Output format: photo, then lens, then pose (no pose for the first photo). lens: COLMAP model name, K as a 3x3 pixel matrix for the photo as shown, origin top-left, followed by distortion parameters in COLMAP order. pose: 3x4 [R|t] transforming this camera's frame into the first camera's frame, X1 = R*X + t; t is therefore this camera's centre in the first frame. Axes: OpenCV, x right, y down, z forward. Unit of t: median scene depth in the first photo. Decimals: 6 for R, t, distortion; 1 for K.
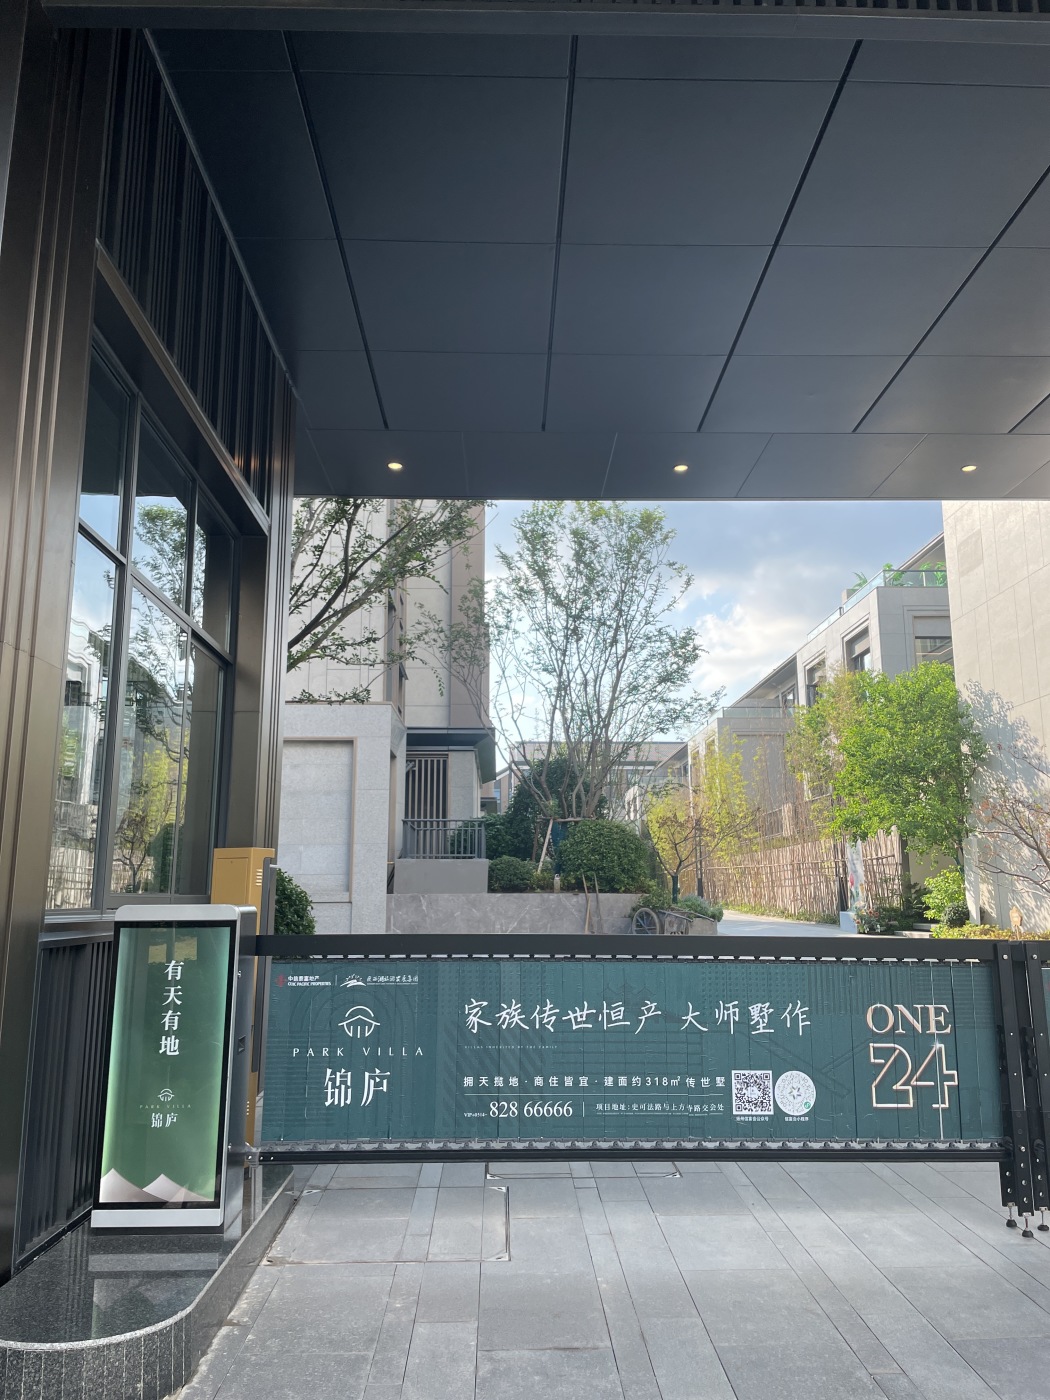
lens RADIAL K [[1055.8, 0, 523.7], [0, 1055.8, 693.9], [0, 0, 1]] dist [0.094453, -0.168299]
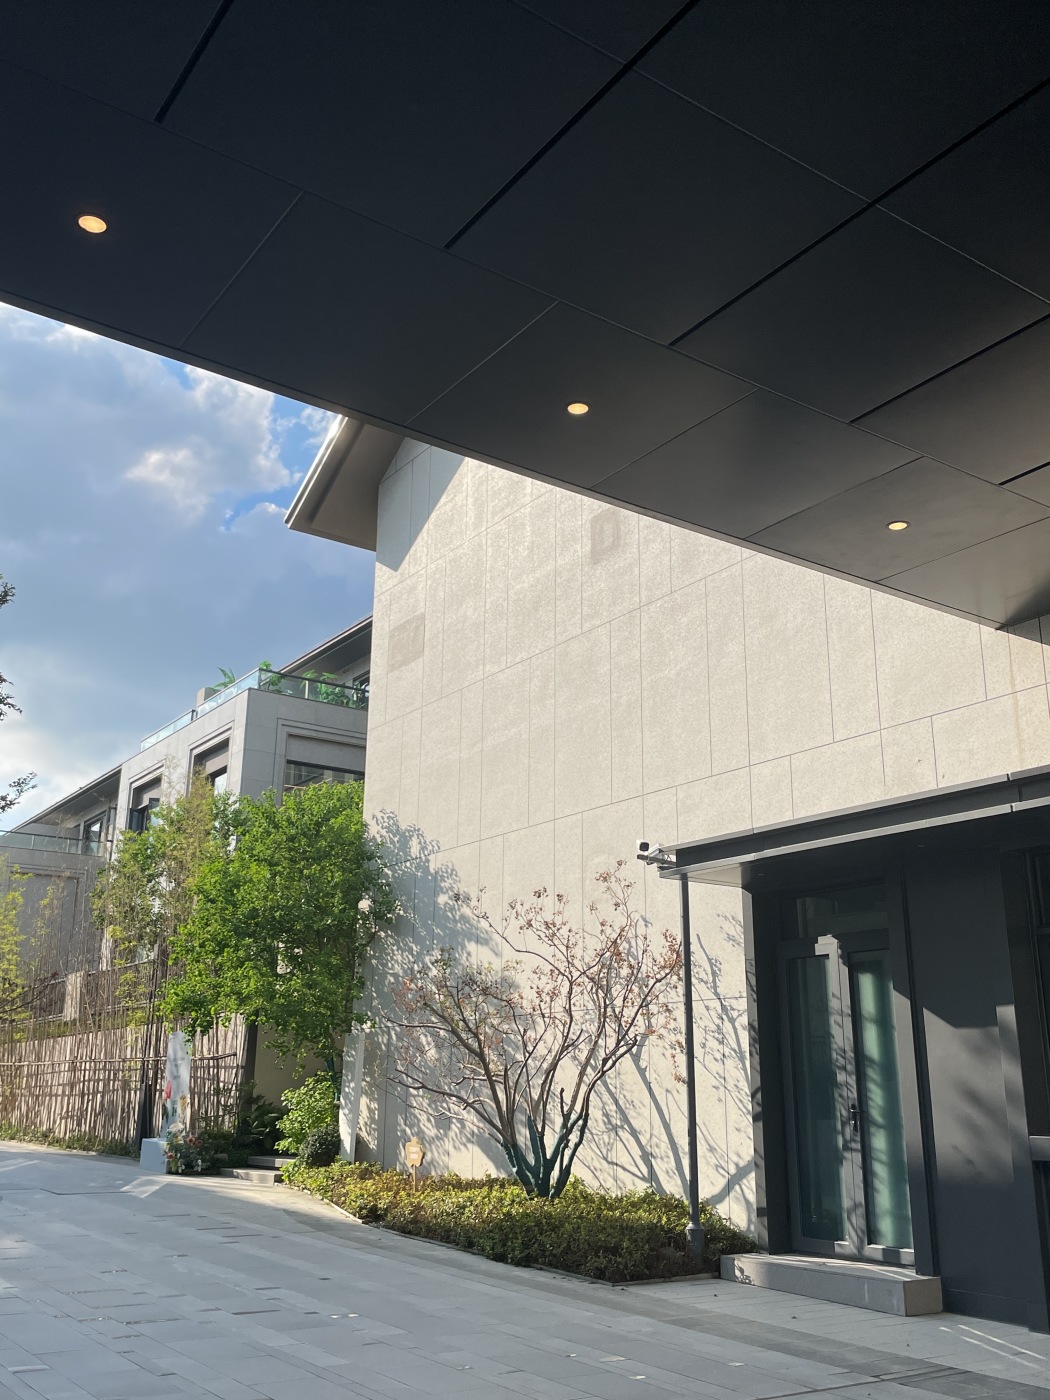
lens RADIAL K [[1278.4, 0, 529.0], [0, 1278.4, 680.8], [0, 0, 1]] dist [0.102347, -0.127333]
pose [[0.830919, 0.180110, 0.526434, 0.015002], [-0.114186, 0.981218, -0.155476, 0.019027], [-0.544550, 0.069076, 0.835879, 0.150373]]
